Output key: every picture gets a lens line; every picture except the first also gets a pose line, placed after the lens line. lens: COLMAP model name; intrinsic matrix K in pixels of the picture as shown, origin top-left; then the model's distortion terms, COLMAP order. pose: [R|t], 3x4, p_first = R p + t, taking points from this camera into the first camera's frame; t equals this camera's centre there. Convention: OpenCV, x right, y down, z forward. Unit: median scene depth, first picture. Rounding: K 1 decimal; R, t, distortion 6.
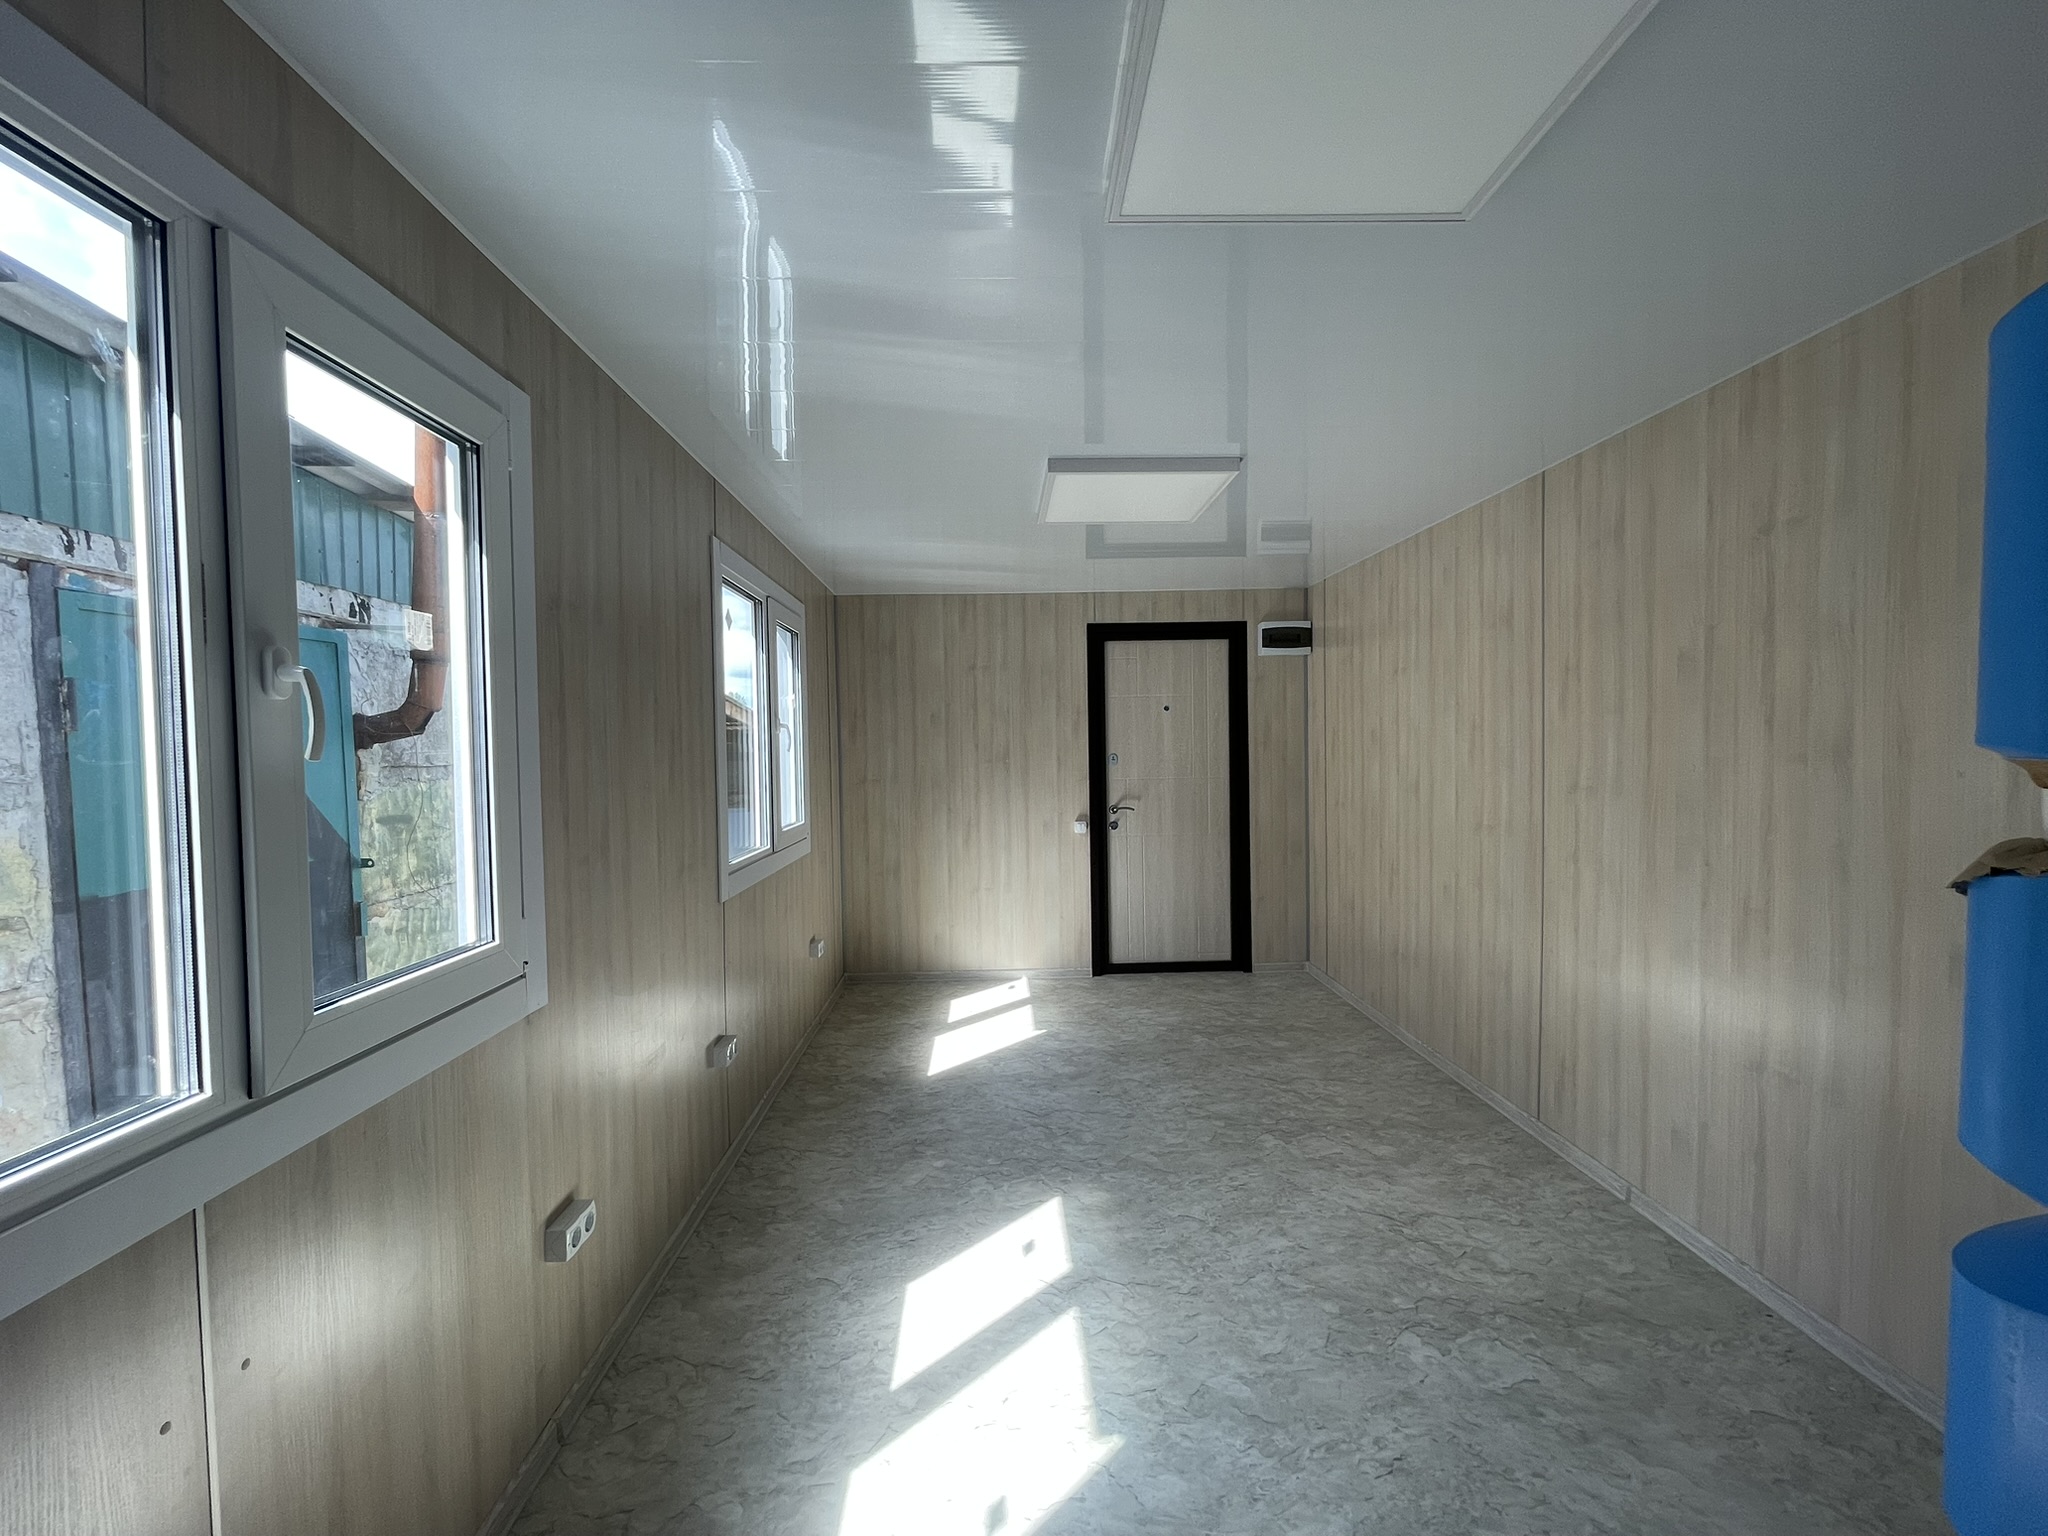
lens RADIAL K [[830.5, 0, 1014.9], [0, 830.5, 773.0], [0, 0, 1]] dist [-0.001888, -0.000229]
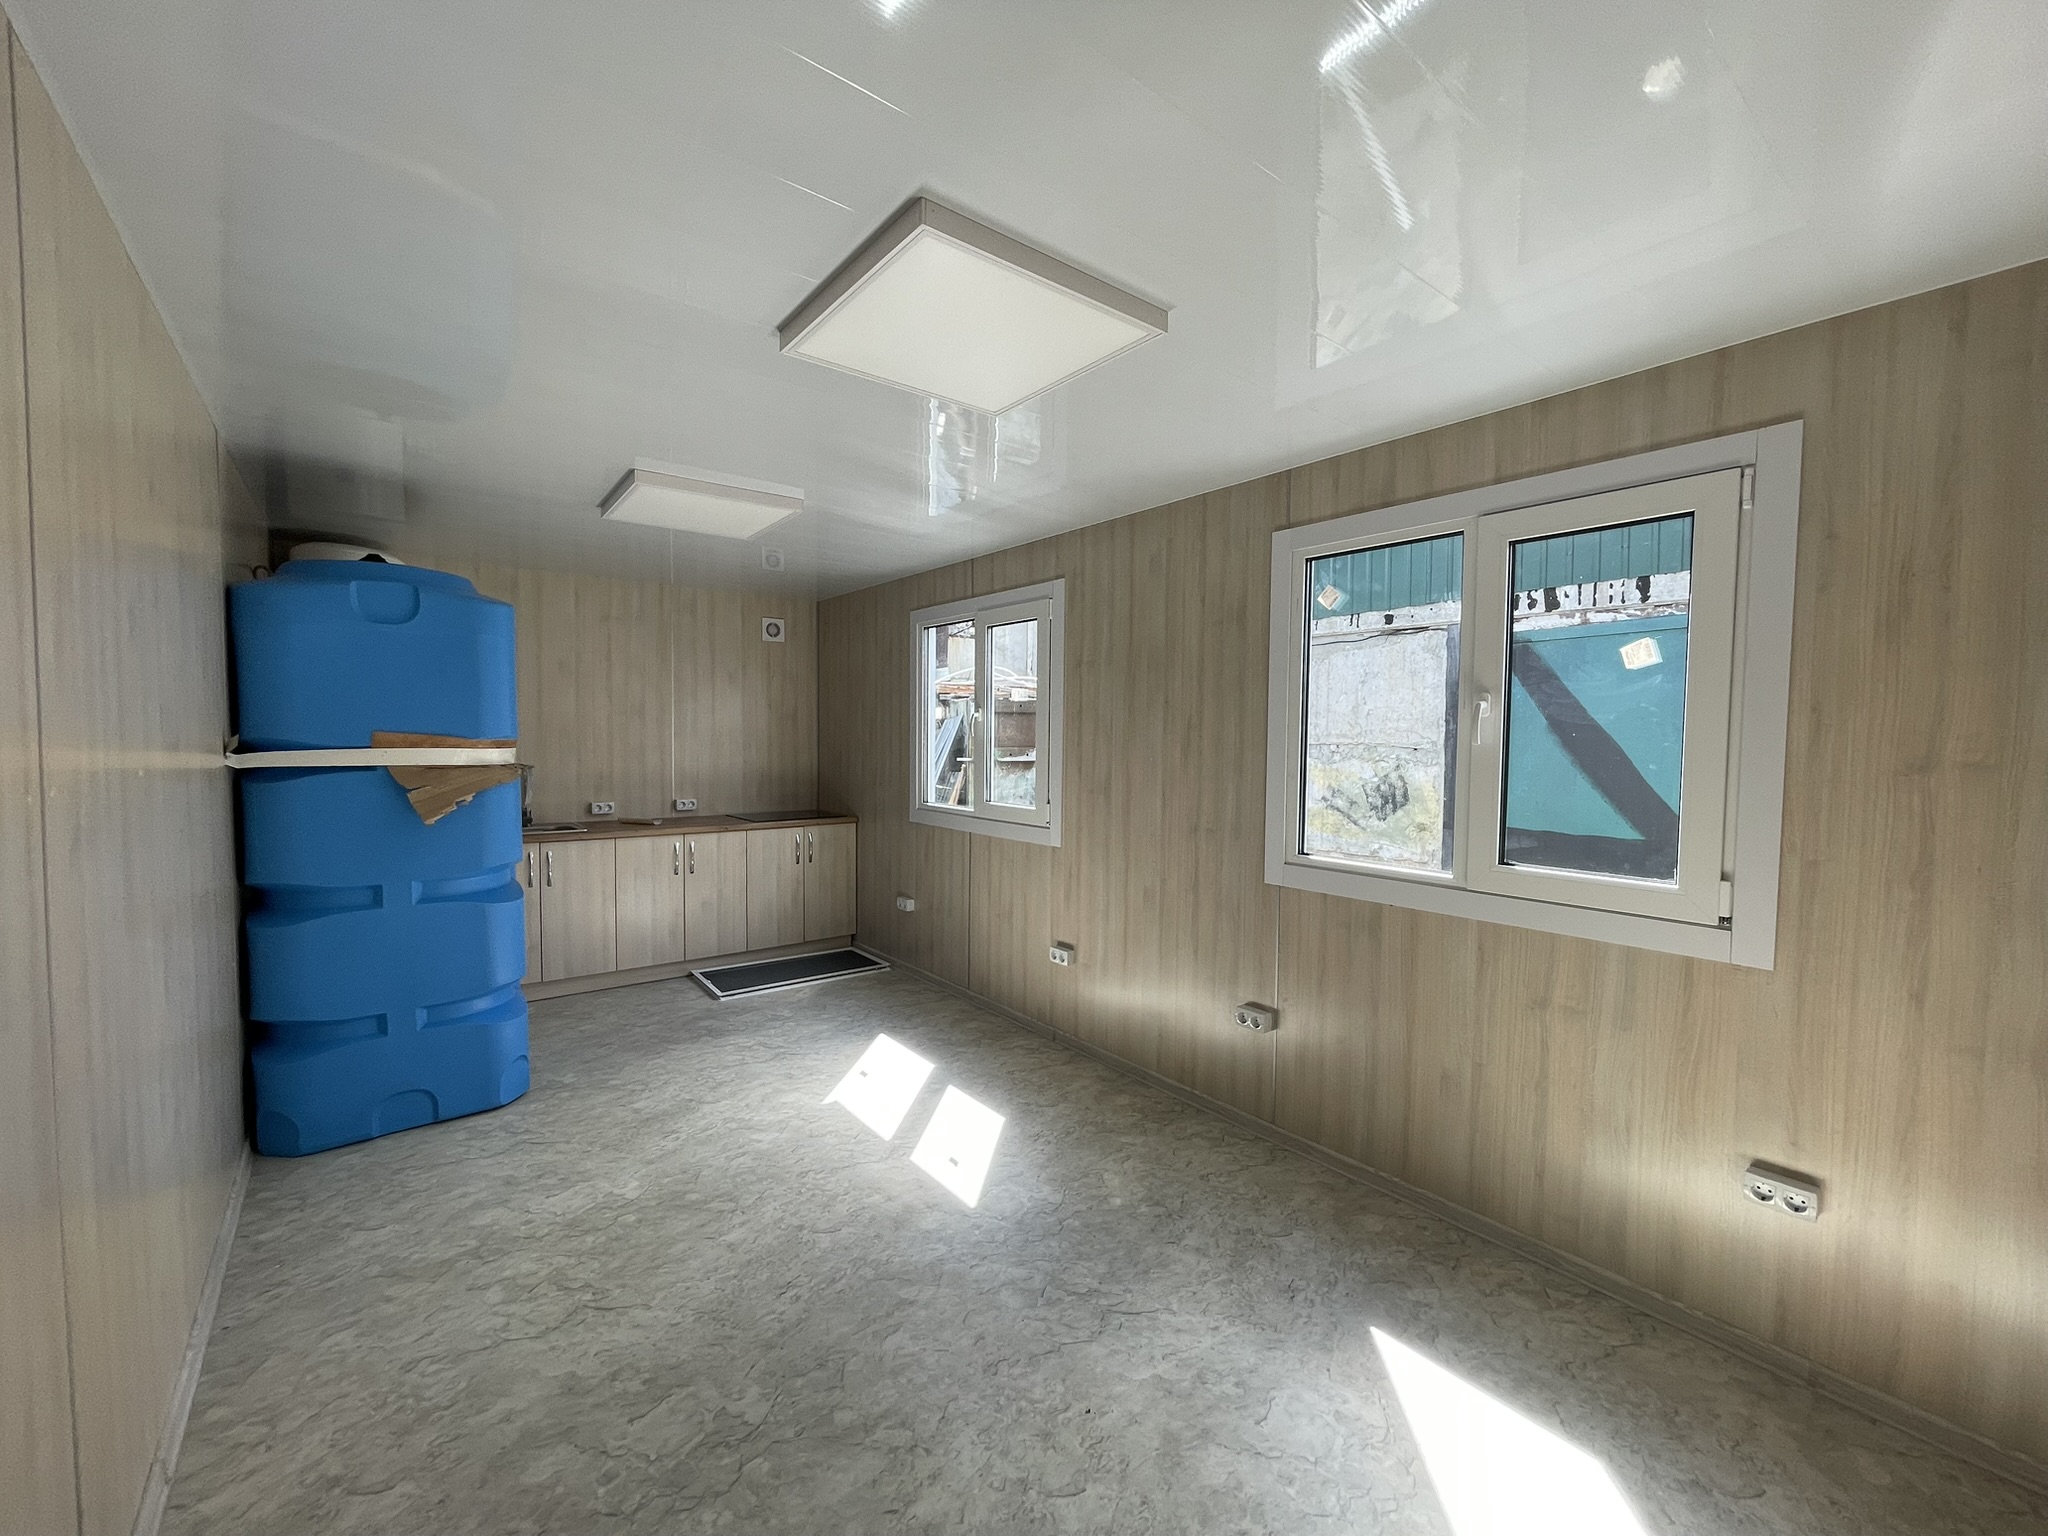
lens RADIAL K [[829.7, 0, 1017.2], [0, 829.7, 774.0], [0, 0, 1]] dist [-0.001802, 0.000958]
pose [[-0.804669, 0.035351, -0.592670, 0.544312], [-0.016903, 0.996457, 0.082386, -0.066264], [0.593483, 0.076312, -0.801221, 1.728944]]
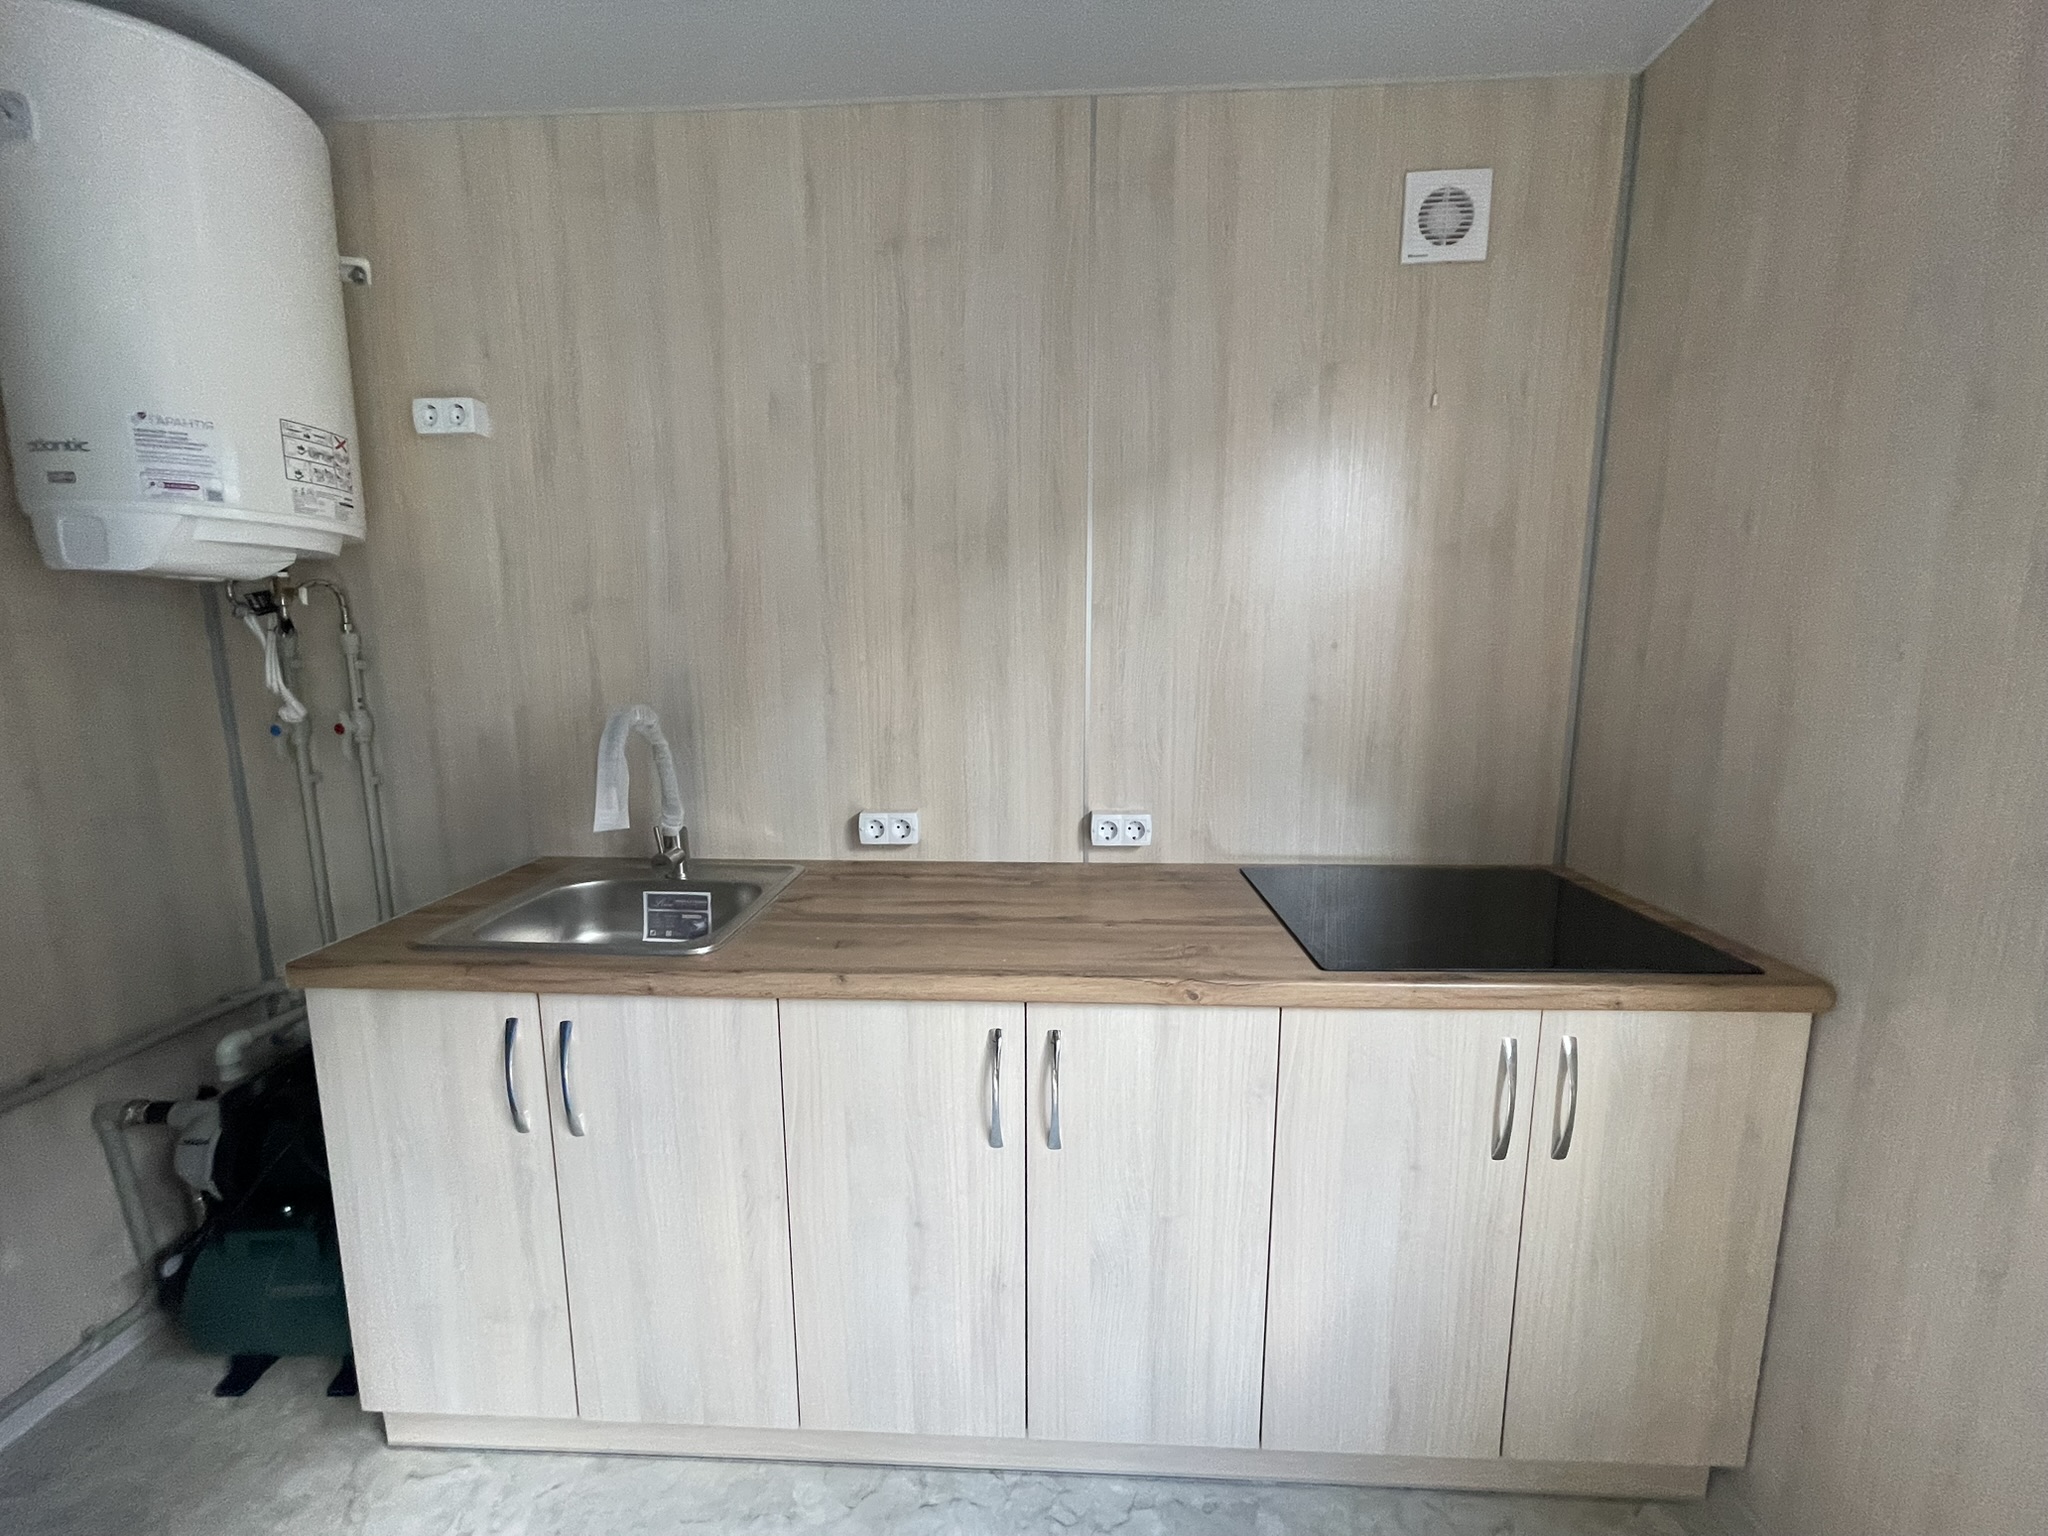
lens RADIAL K [[829.7, 0, 1017.2], [0, 829.7, 774.0], [0, 0, 1]] dist [-0.001802, 0.000958]
pose [[-0.997252, 0.008630, 0.073581, 0.039744], [0.022406, 0.981814, 0.188519, 0.017297], [-0.070616, 0.189650, -0.979309, 0.303096]]
